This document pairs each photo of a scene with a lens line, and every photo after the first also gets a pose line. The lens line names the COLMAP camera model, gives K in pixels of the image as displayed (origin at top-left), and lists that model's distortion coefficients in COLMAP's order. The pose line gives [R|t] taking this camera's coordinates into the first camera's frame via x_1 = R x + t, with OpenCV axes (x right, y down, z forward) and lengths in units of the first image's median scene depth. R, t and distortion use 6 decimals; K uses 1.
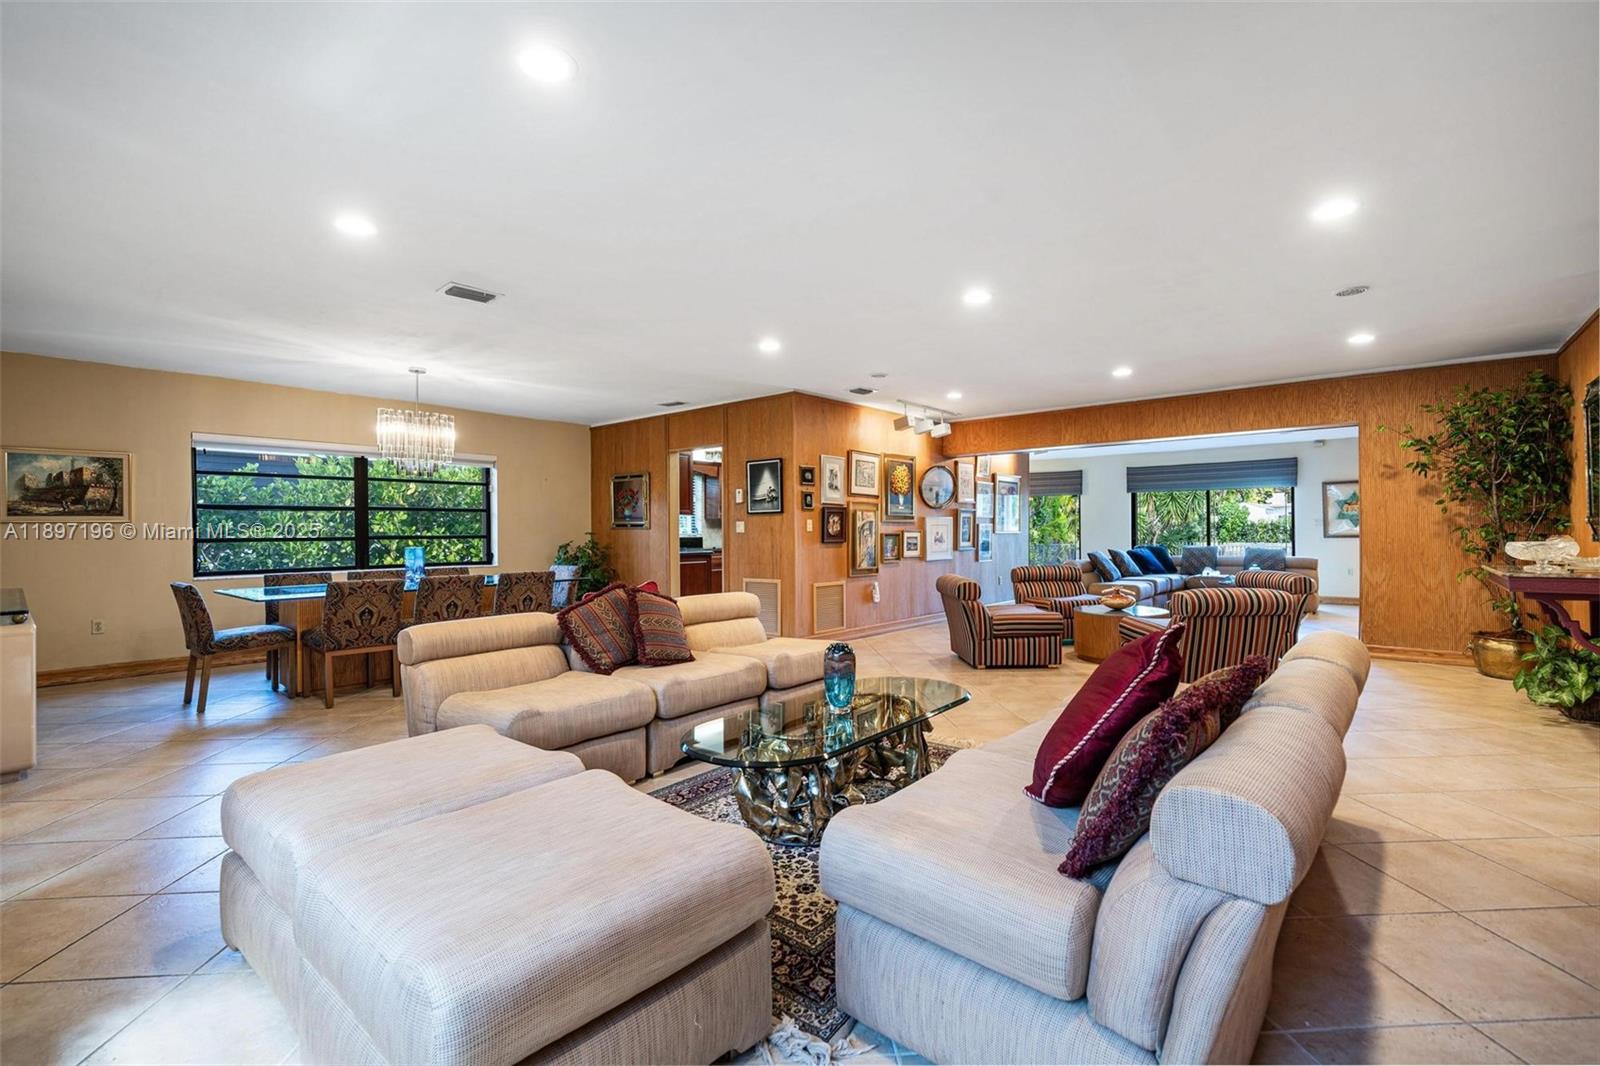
lens RADIAL K [[708.5, 0, 796.1], [0, 708.5, 532.9], [0, 0, 1]] dist [-0.002287, -0.000225]
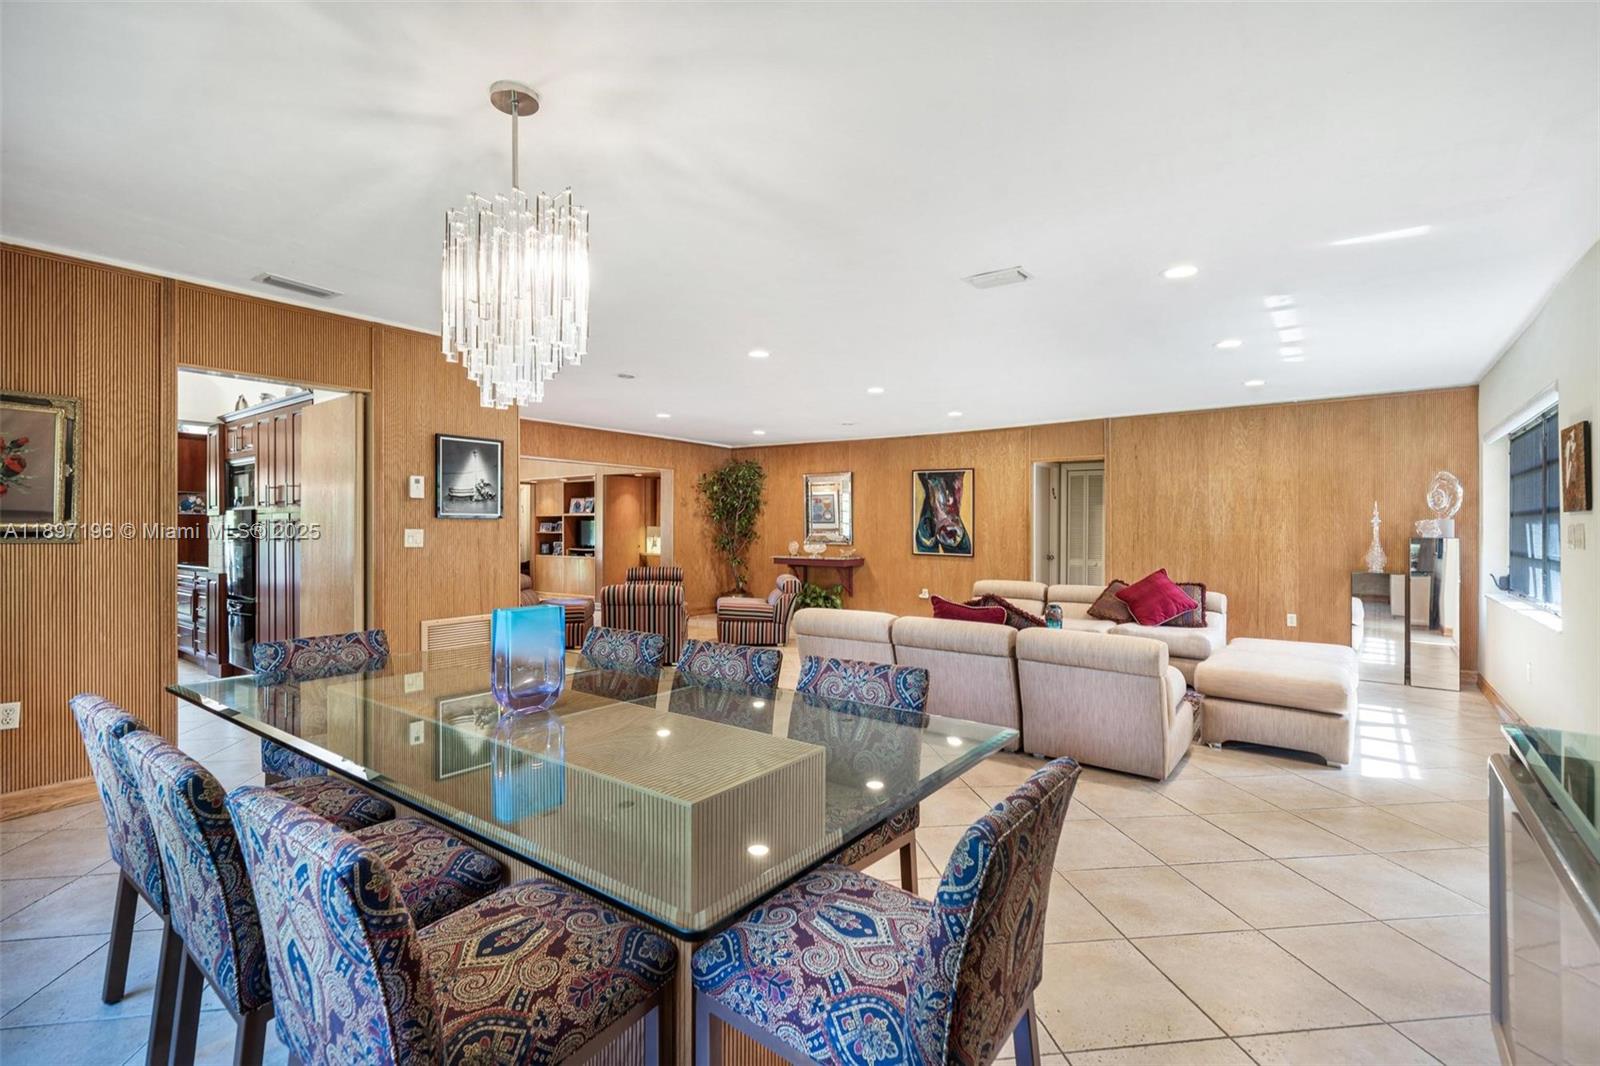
lens RADIAL K [[725.3, 0, 798.2], [0, 725.3, 525.0], [0, 0, 1]] dist [-0.000518, 0.000336]
pose [[-0.068128, 0.008899, 0.997637, -0.649414], [-0.004708, 0.999946, -0.009242, -0.013807], [-0.997666, -0.005327, -0.068082, 0.643064]]
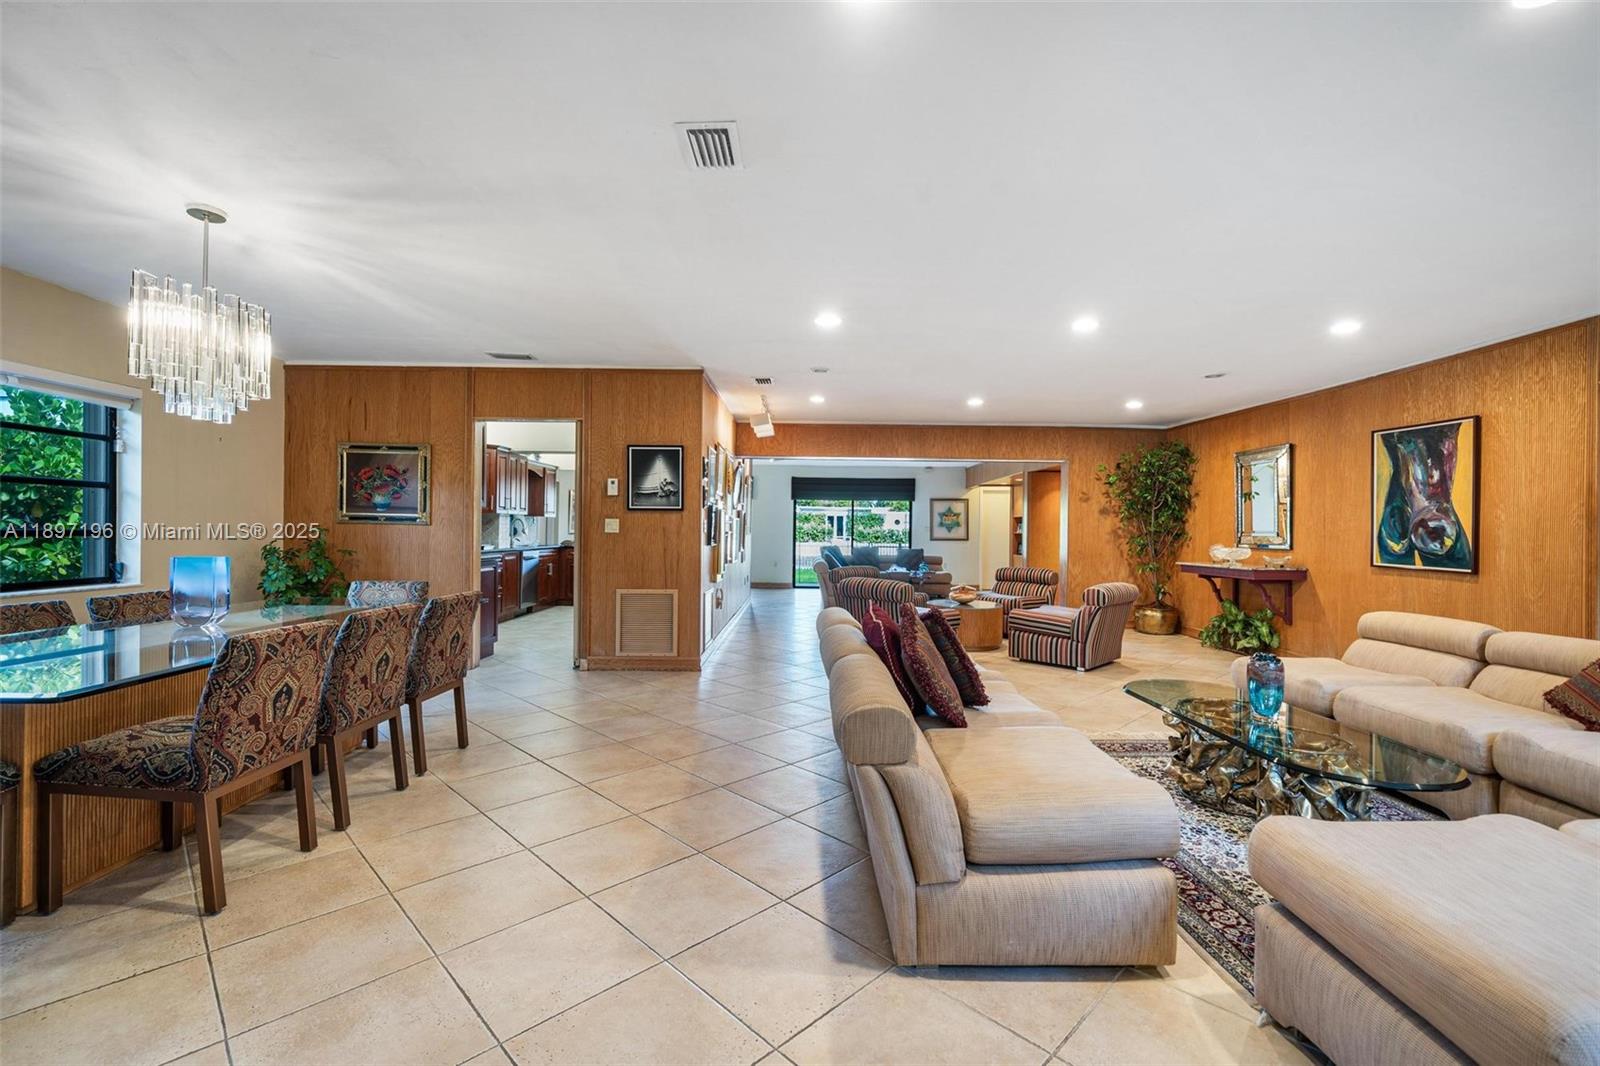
lens RADIAL K [[692.9, 0, 802.8], [0, 692.9, 537.9], [0, 0, 1]] dist [0.000413, -0.000013]
pose [[0.752682, 0.007926, 0.658336, -0.389758], [-0.015198, 0.999870, 0.005339, -0.001899], [-0.658209, -0.014024, 0.752705, 0.240740]]
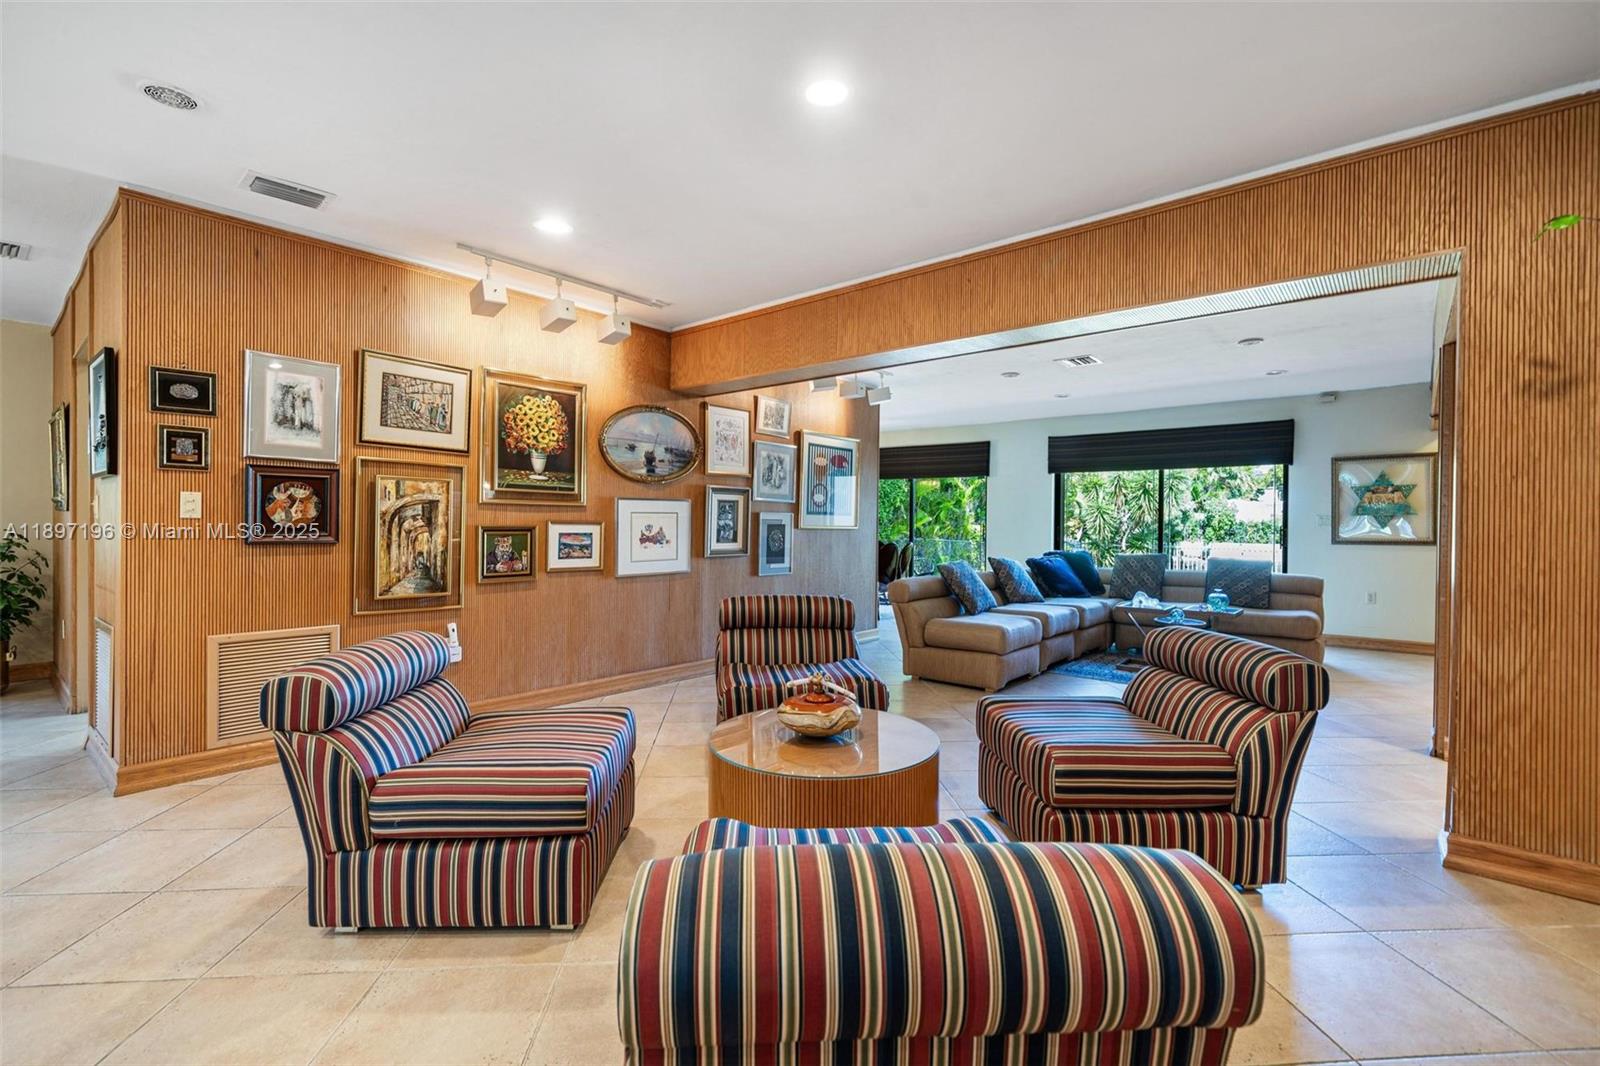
lens RADIAL K [[708.5, 0, 796.1], [0, 708.5, 532.9], [0, 0, 1]] dist [-0.002287, -0.000225]
pose [[0.999848, 0.015896, 0.007102, 0.339653], [-0.015976, 0.999808, 0.011353, -0.003470], [-0.006920, -0.011465, 0.999910, 0.481923]]
